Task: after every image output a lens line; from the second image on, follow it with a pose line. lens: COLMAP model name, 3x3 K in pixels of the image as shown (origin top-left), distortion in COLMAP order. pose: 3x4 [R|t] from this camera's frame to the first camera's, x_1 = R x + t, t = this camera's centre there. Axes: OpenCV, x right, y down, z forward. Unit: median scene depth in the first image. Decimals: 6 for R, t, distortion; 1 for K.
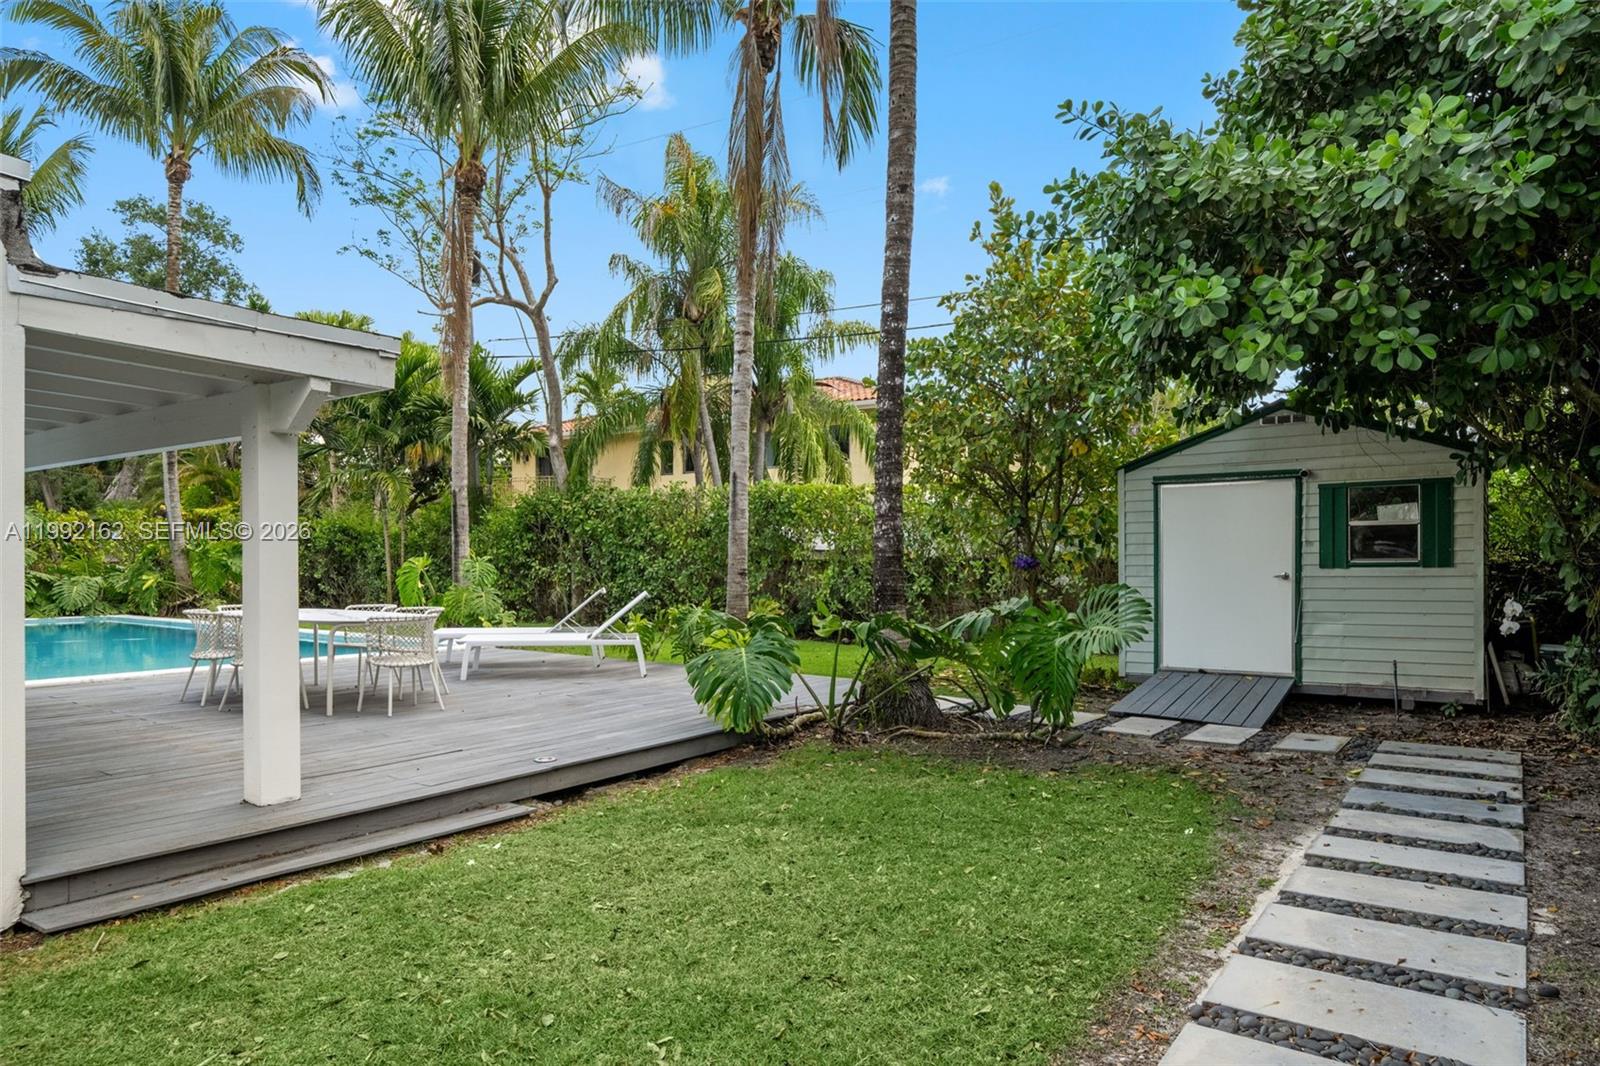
lens RADIAL K [[1053.0, 0, 815.8], [0, 1053.0, 544.2], [0, 0, 1]] dist [0.027388, -0.004772]
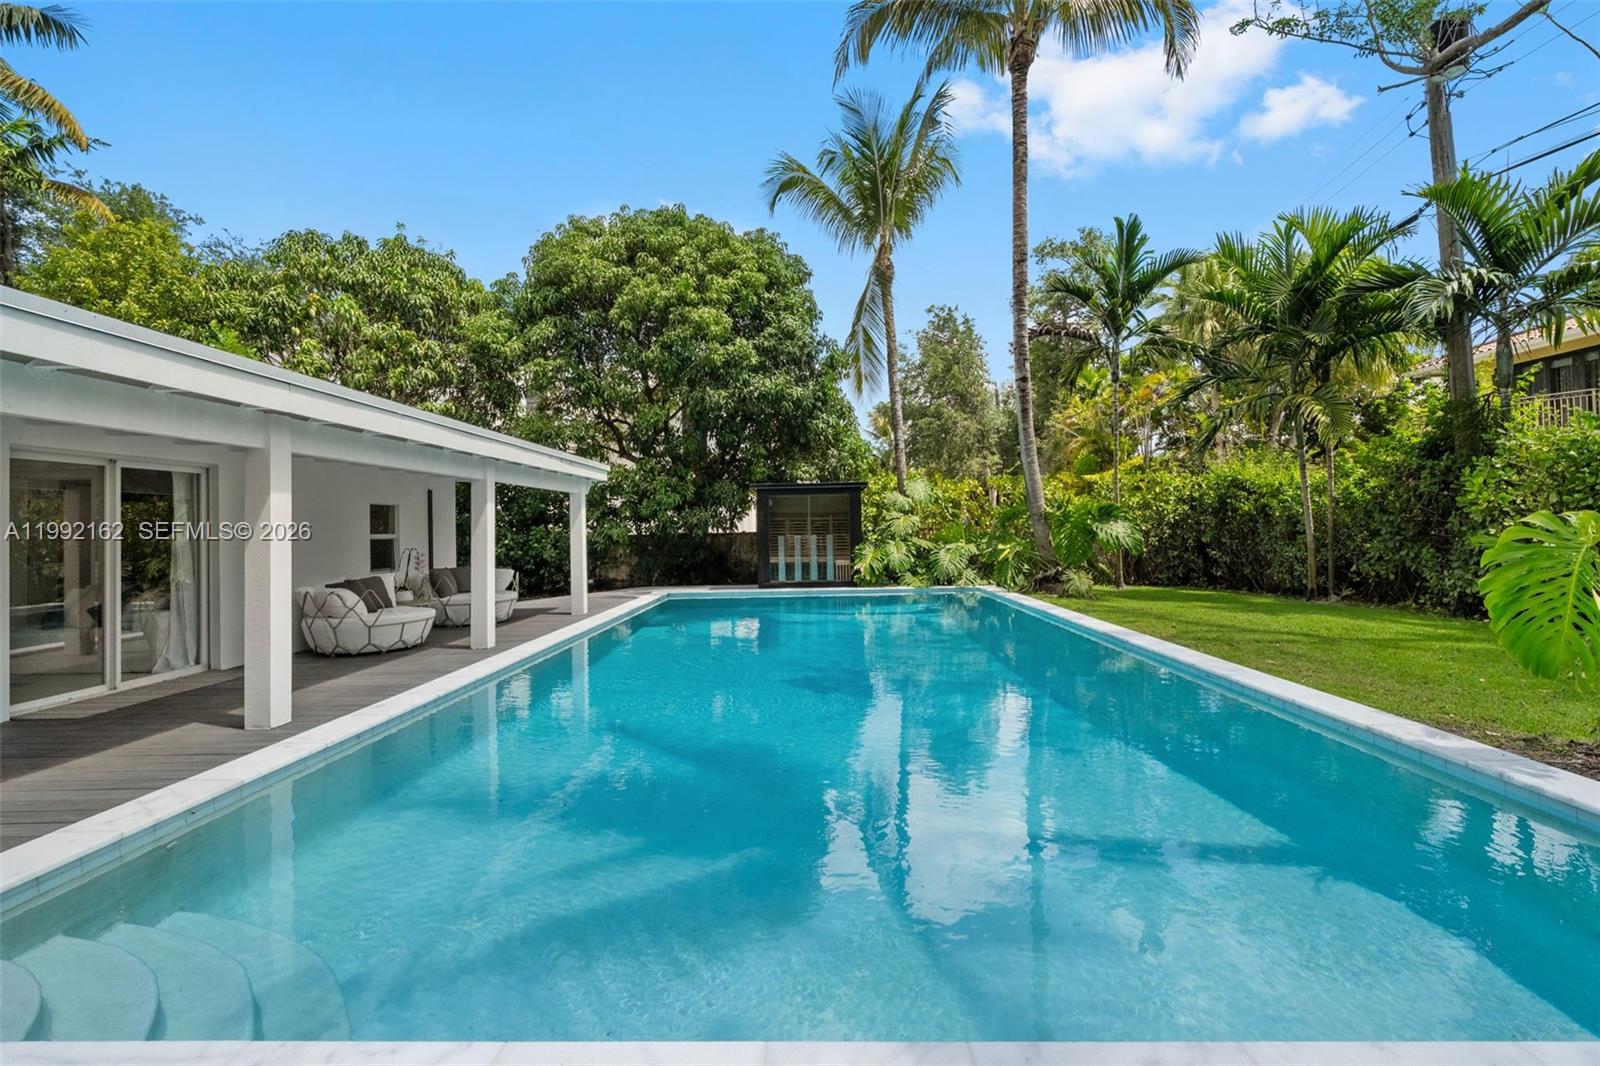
lens RADIAL K [[703.1, 0, 786.2], [0, 703.1, 519.8], [0, 0, 1]] dist [0.004769, 0.000193]
pose [[0.566800, -0.022608, -0.823545, -0.235488], [0.035611, 0.999361, -0.002926, 0.004460], [0.823086, -0.027668, 0.567243, 0.484700]]
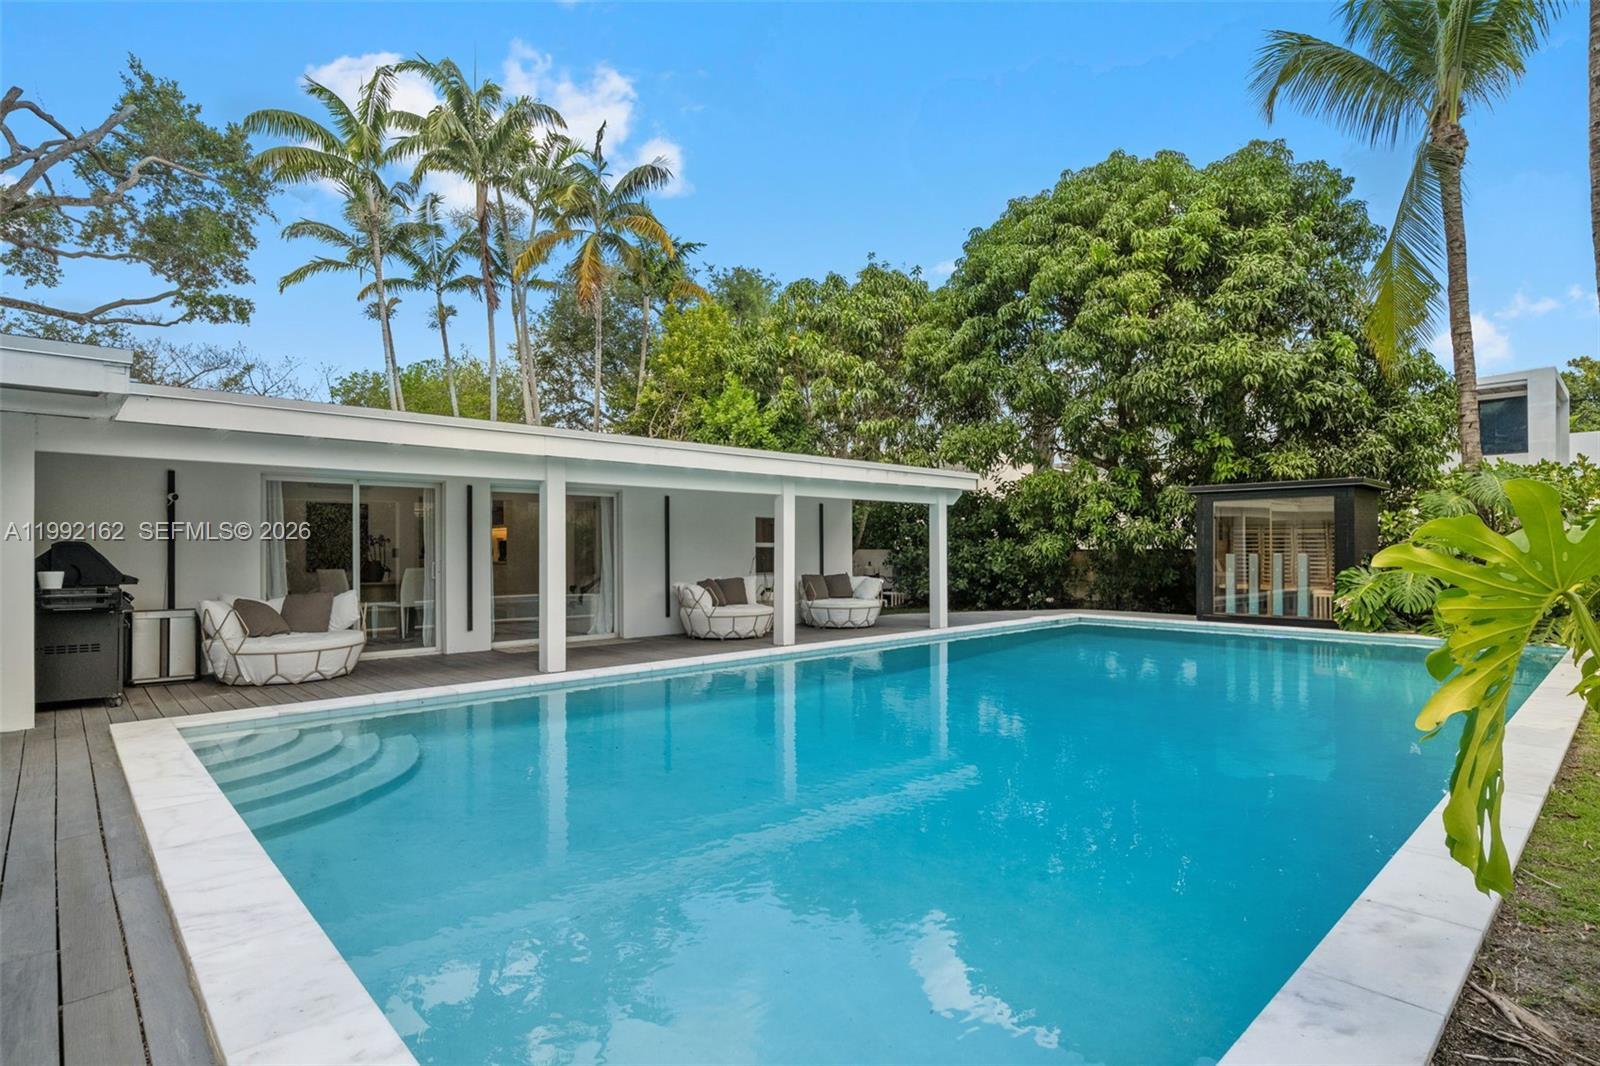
lens RADIAL K [[803.9, 0, 809.9], [0, 803.9, 543.8], [0, 0, 1]] dist [0.008856, -0.001604]
pose [[-0.171743, -0.005811, -0.985125, -0.172905], [0.019219, 0.999773, -0.009248, 0.009606], [0.984954, -0.020521, -0.171592, 0.645454]]
